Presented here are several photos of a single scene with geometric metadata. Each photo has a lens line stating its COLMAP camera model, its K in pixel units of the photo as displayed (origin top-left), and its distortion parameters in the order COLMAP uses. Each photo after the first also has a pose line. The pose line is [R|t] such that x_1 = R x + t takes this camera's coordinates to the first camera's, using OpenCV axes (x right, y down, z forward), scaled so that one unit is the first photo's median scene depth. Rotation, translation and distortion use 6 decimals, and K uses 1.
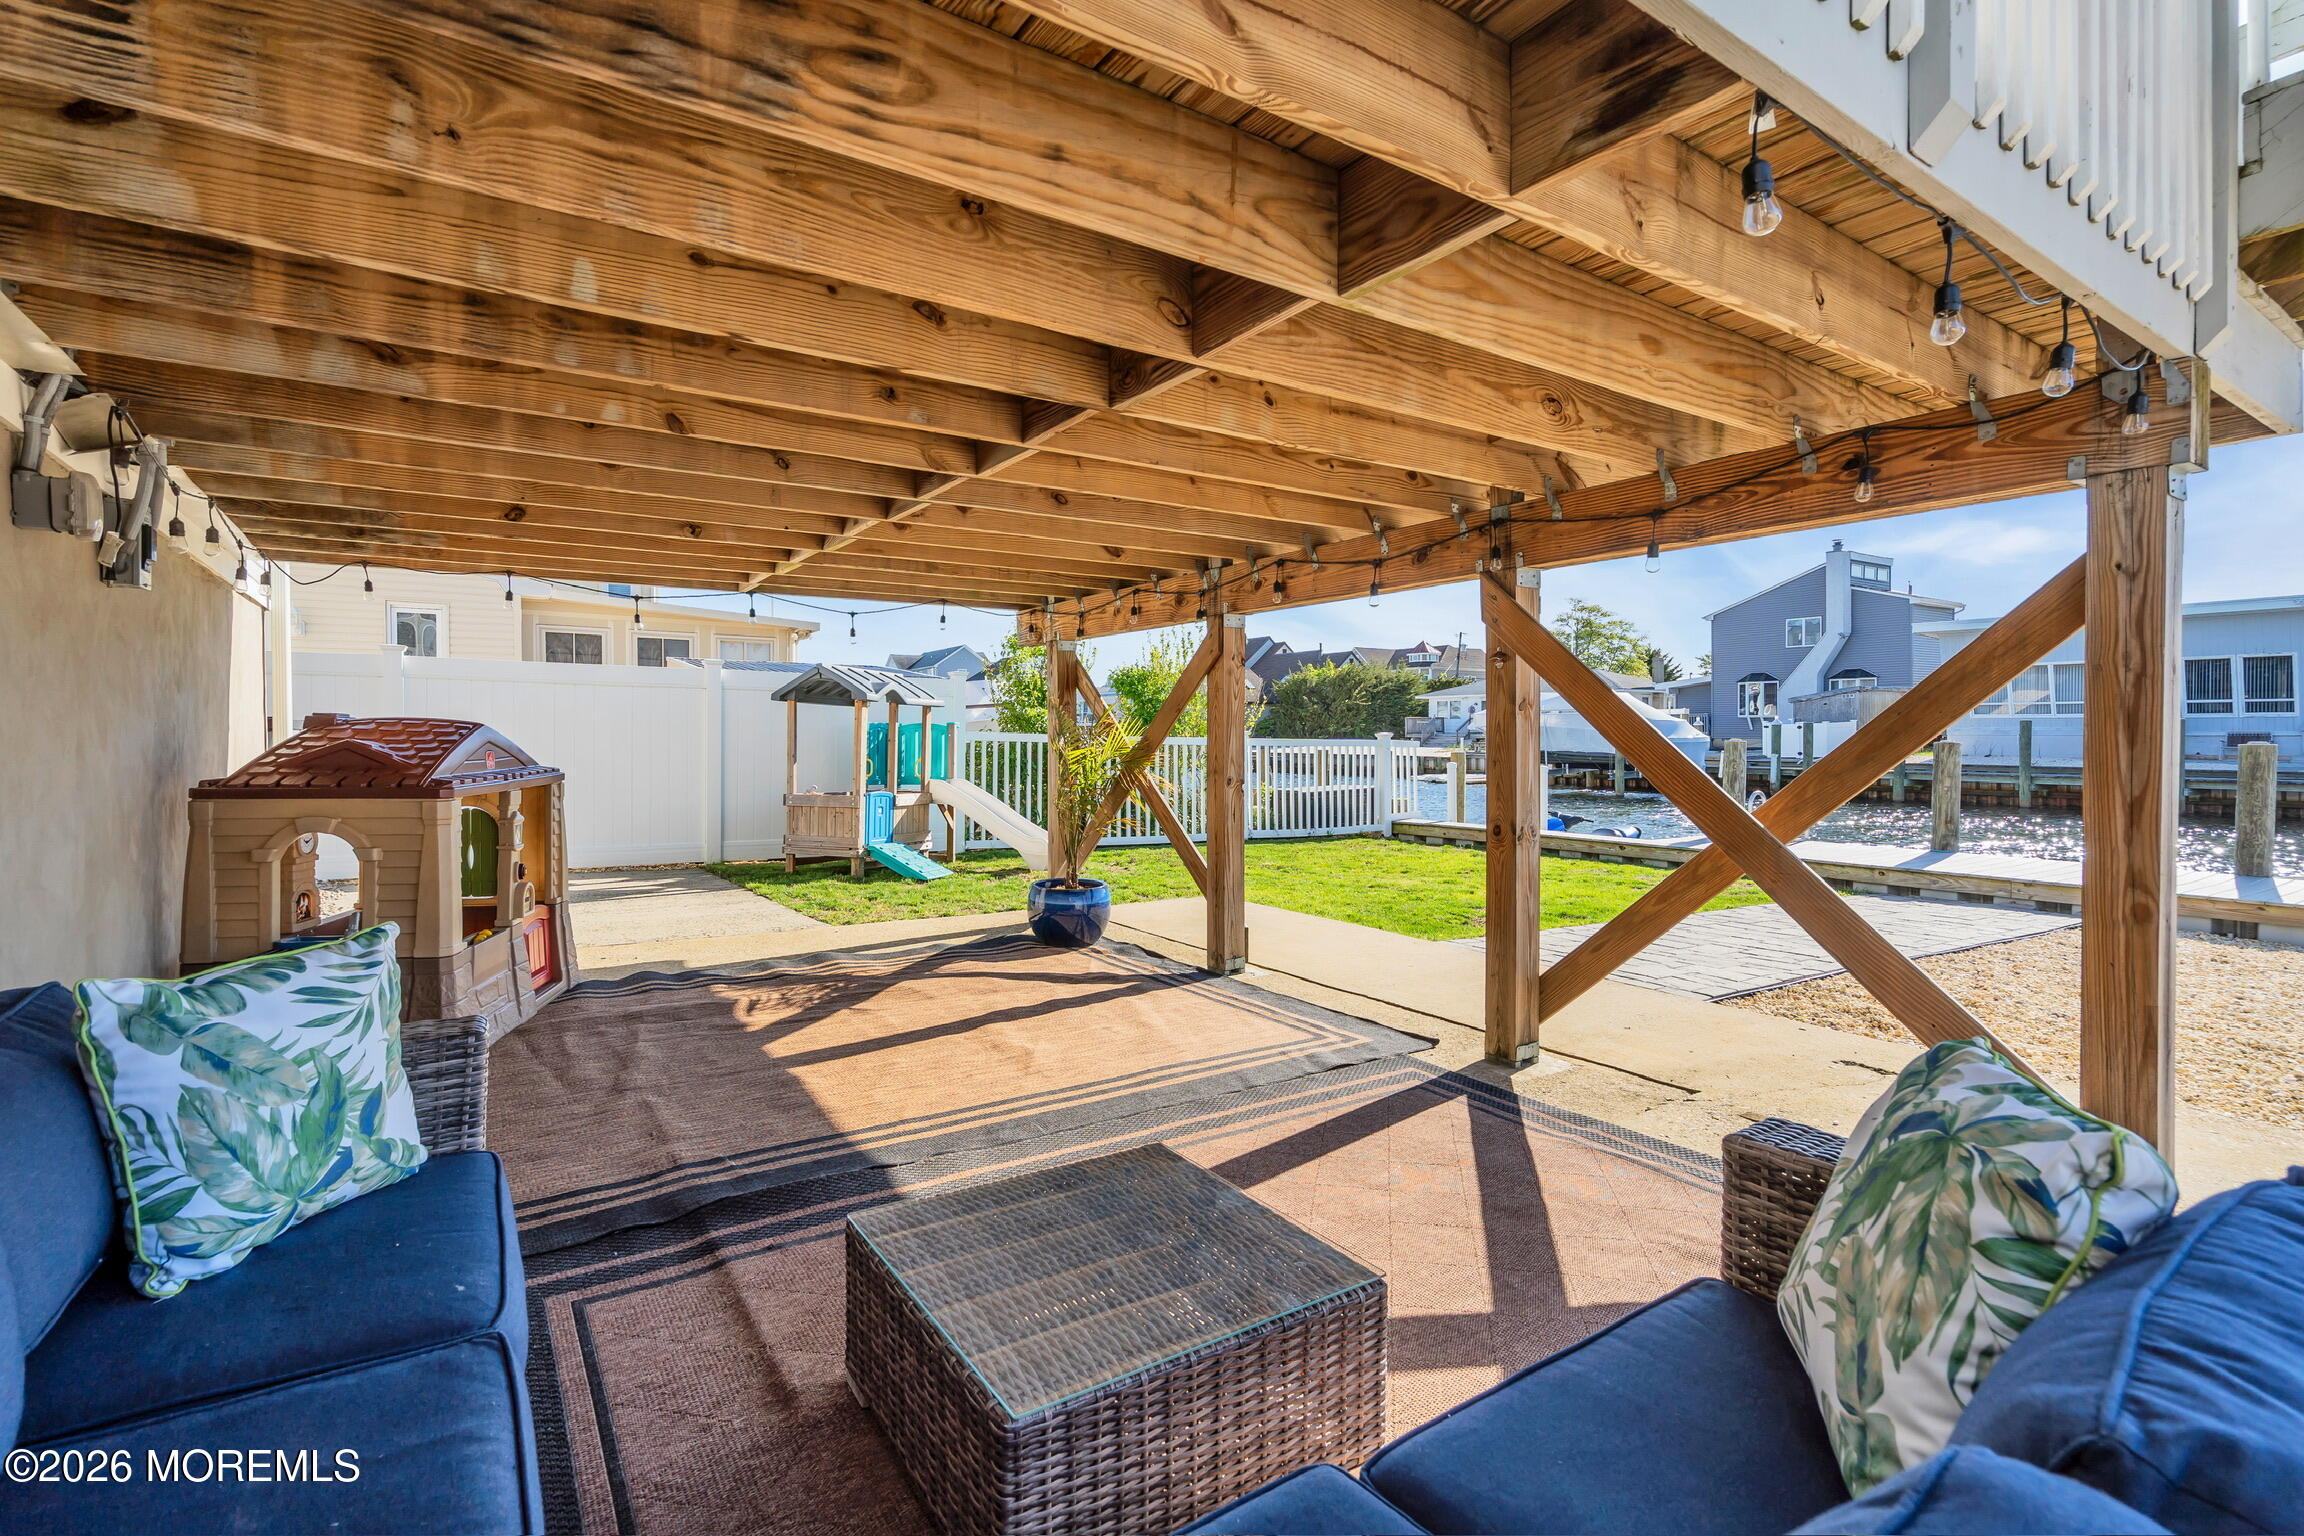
lens RADIAL K [[1043.1, 0, 1142.1], [0, 1043.1, 743.4], [0, 0, 1]] dist [0.000379, 0.000230]
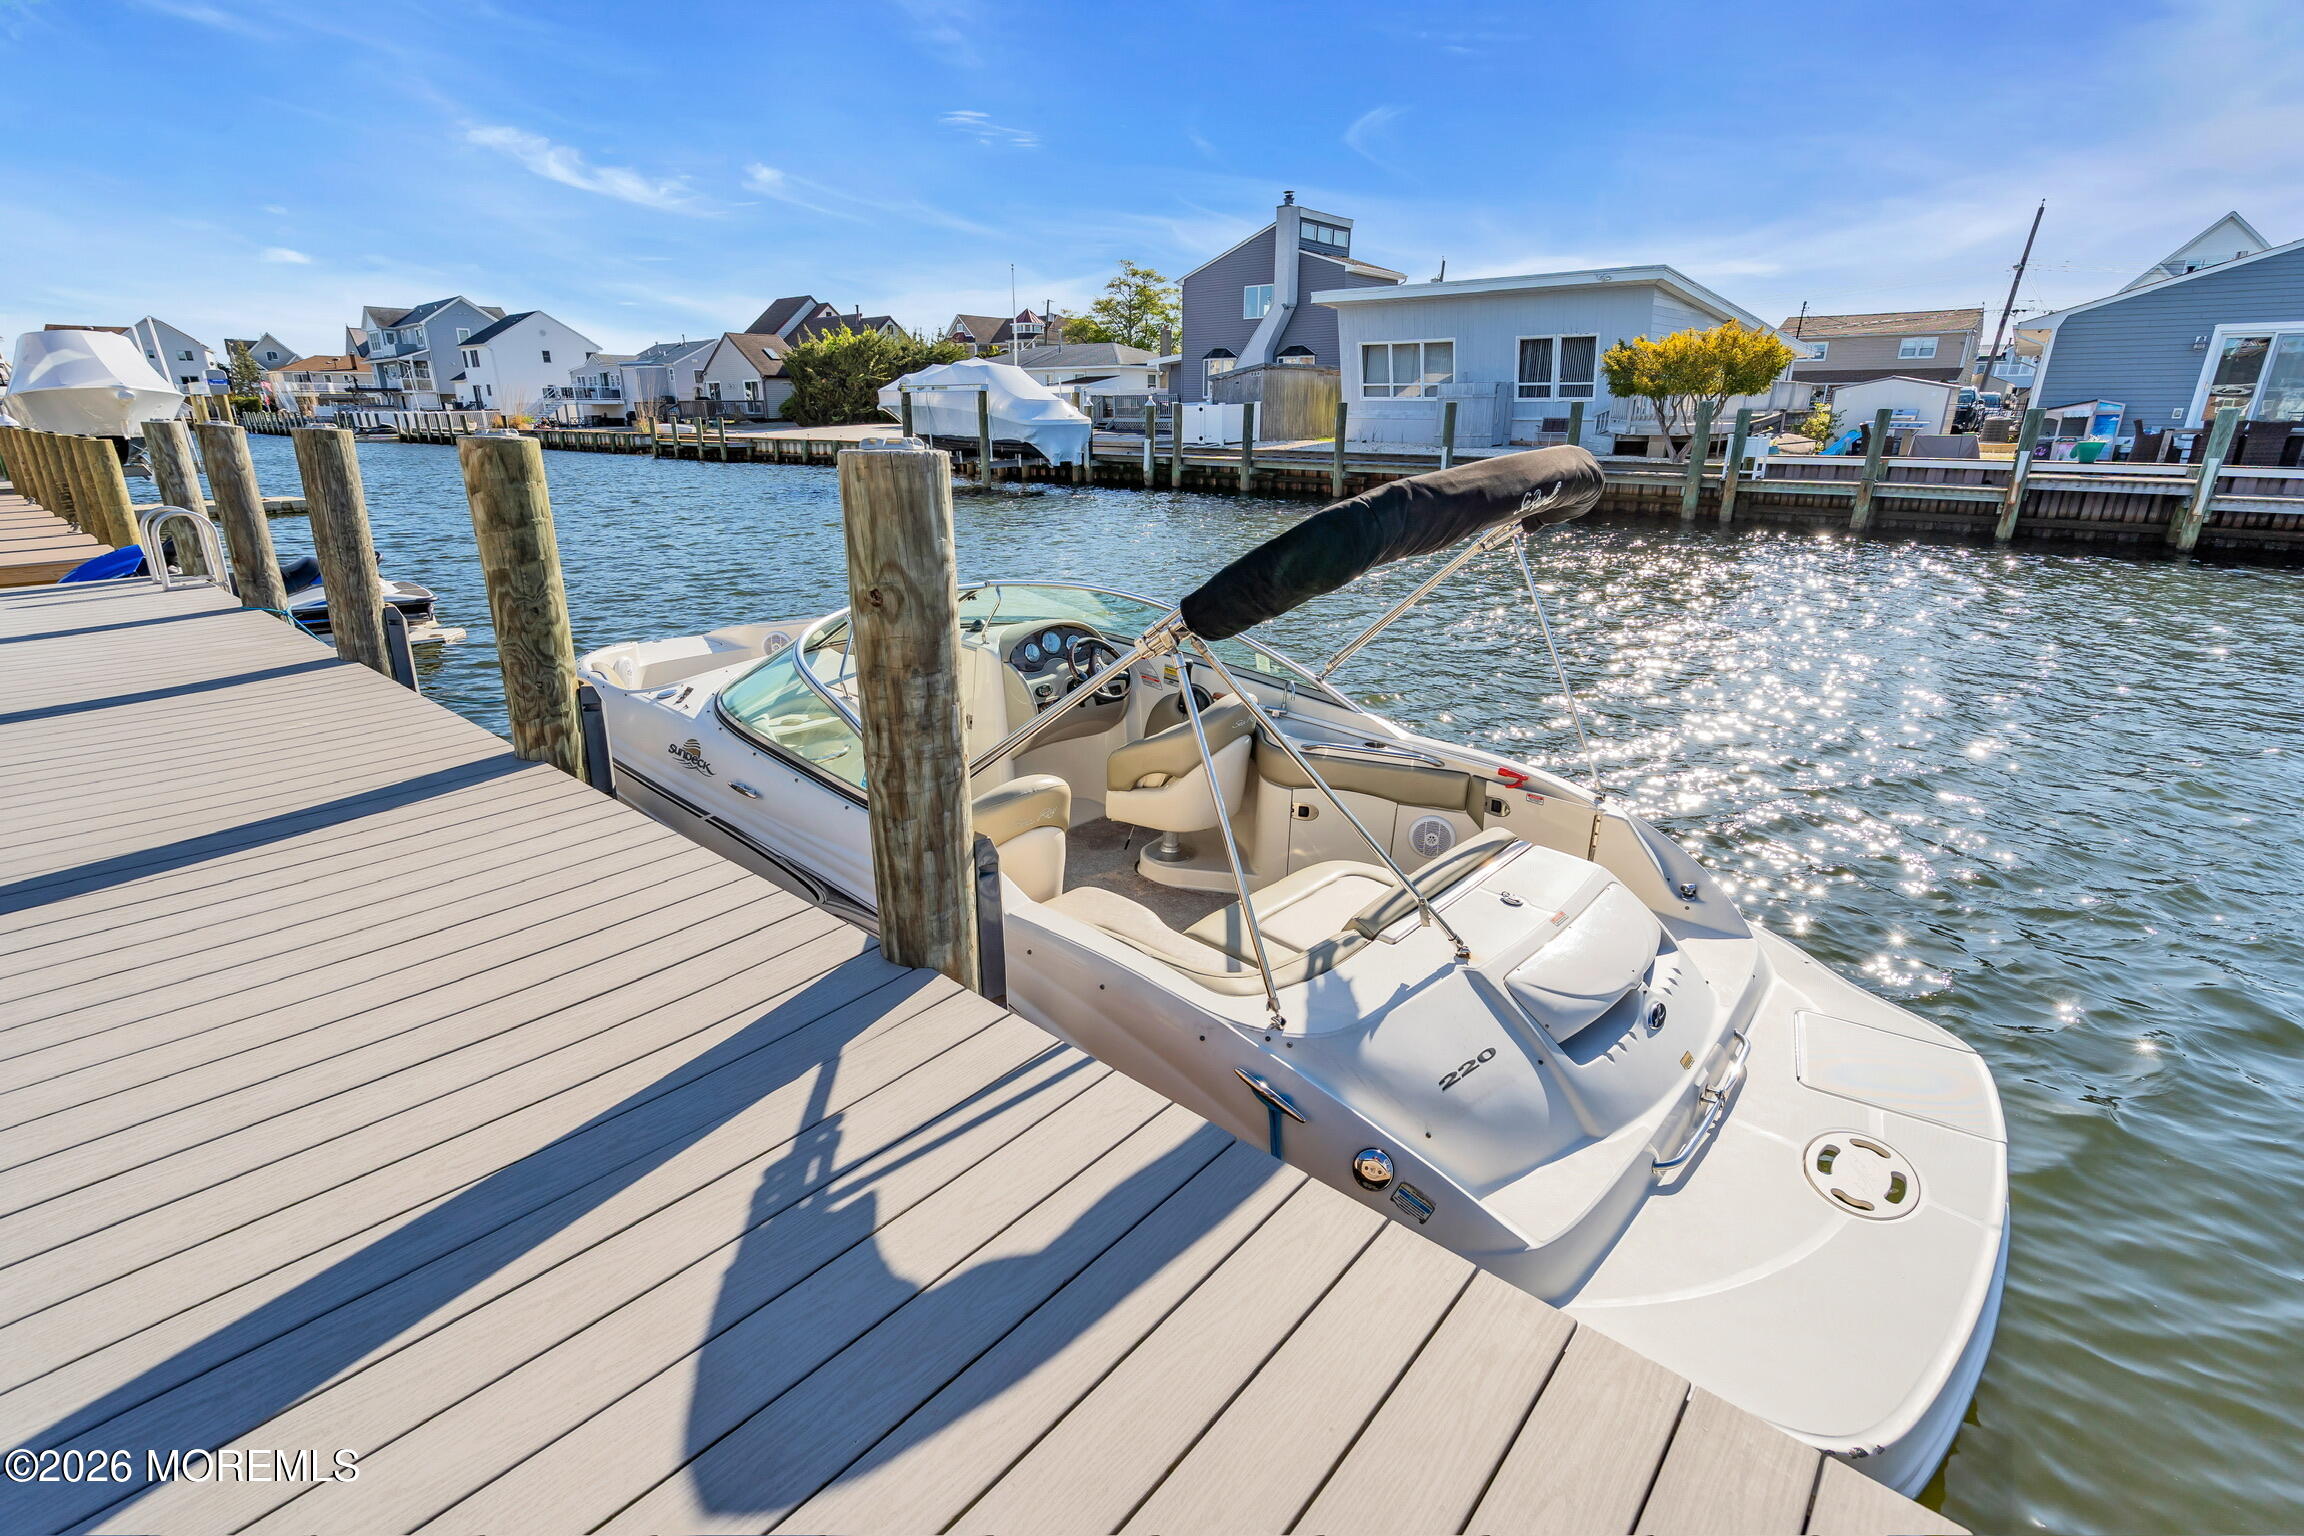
lens RADIAL K [[1037.6, 0, 1133.0], [0, 1037.6, 761.0], [0, 0, 1]] dist [-0.002679, 0.000738]
pose [[0.963294, -0.079130, 0.256522, 0.283736], [-0.003435, 0.951858, 0.306521, -0.000017], [-0.268427, -0.296151, 0.916647, 0.065122]]
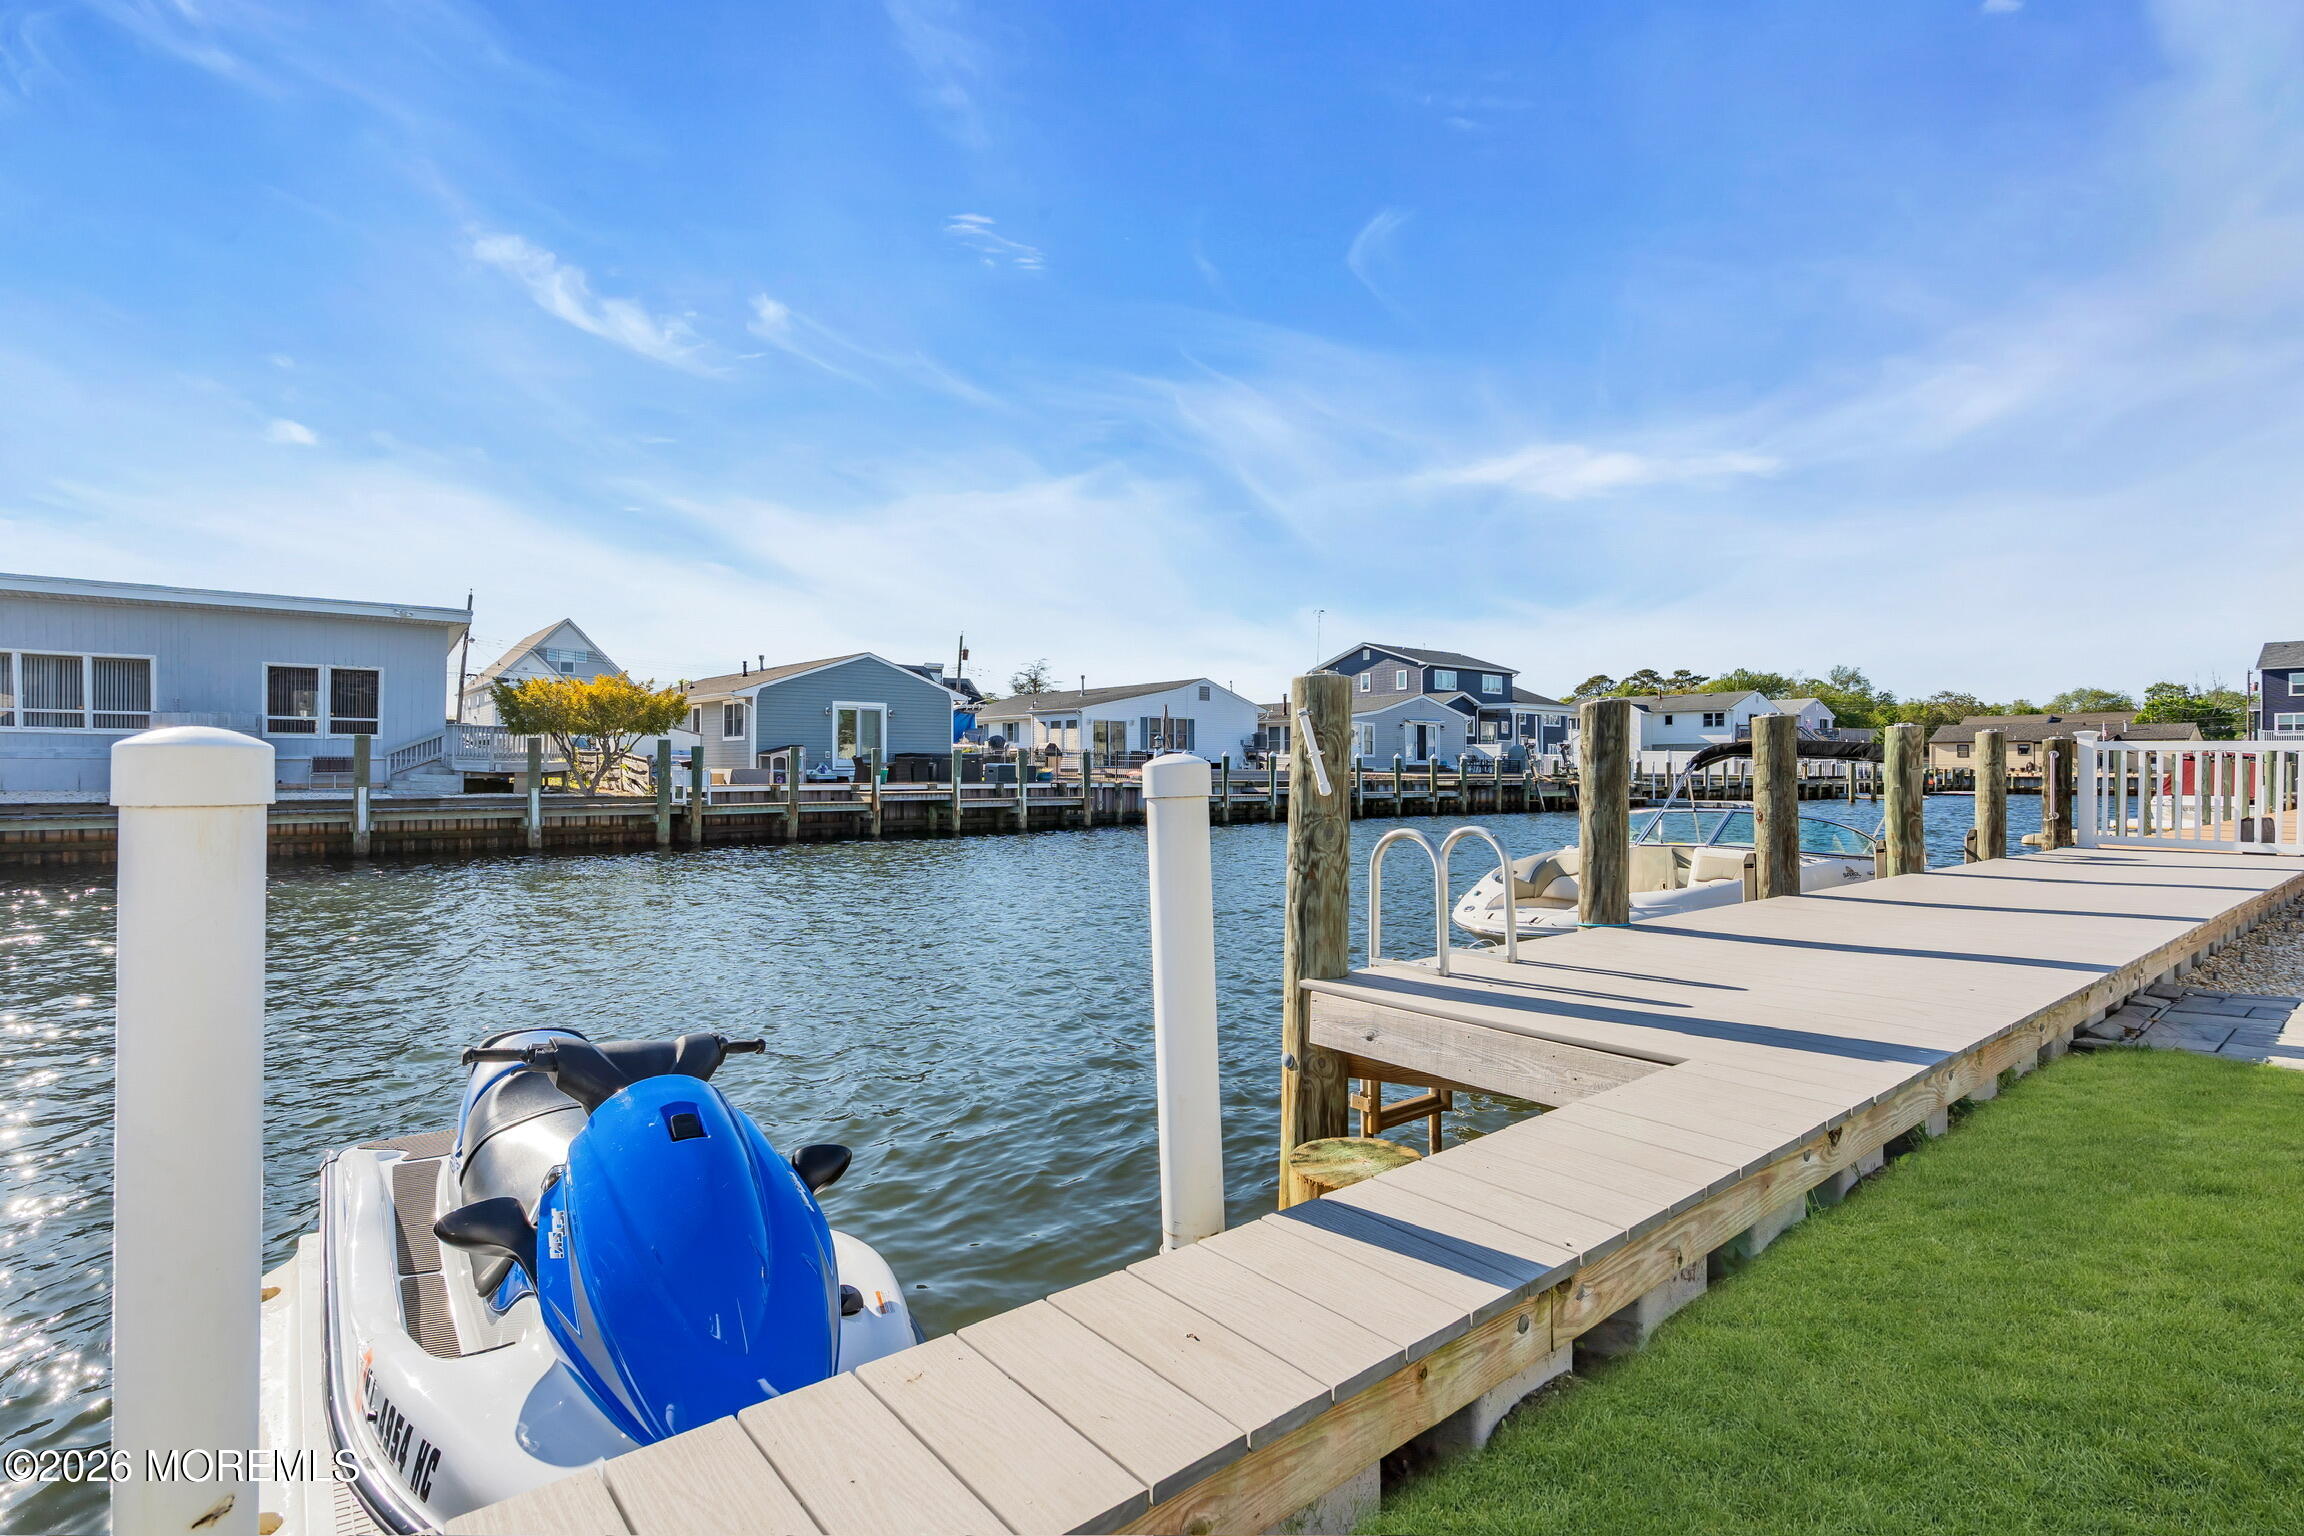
lens RADIAL K [[1091.8, 0, 1141.5], [0, 1091.8, 769.1], [0, 0, 1]] dist [0.001995, 0.000208]
pose [[-0.103514, 0.002792, 0.994624, 0.069575], [0.012343, 0.999923, -0.001522, 0.007348], [-0.994551, 0.012119, -0.103540, 0.325353]]
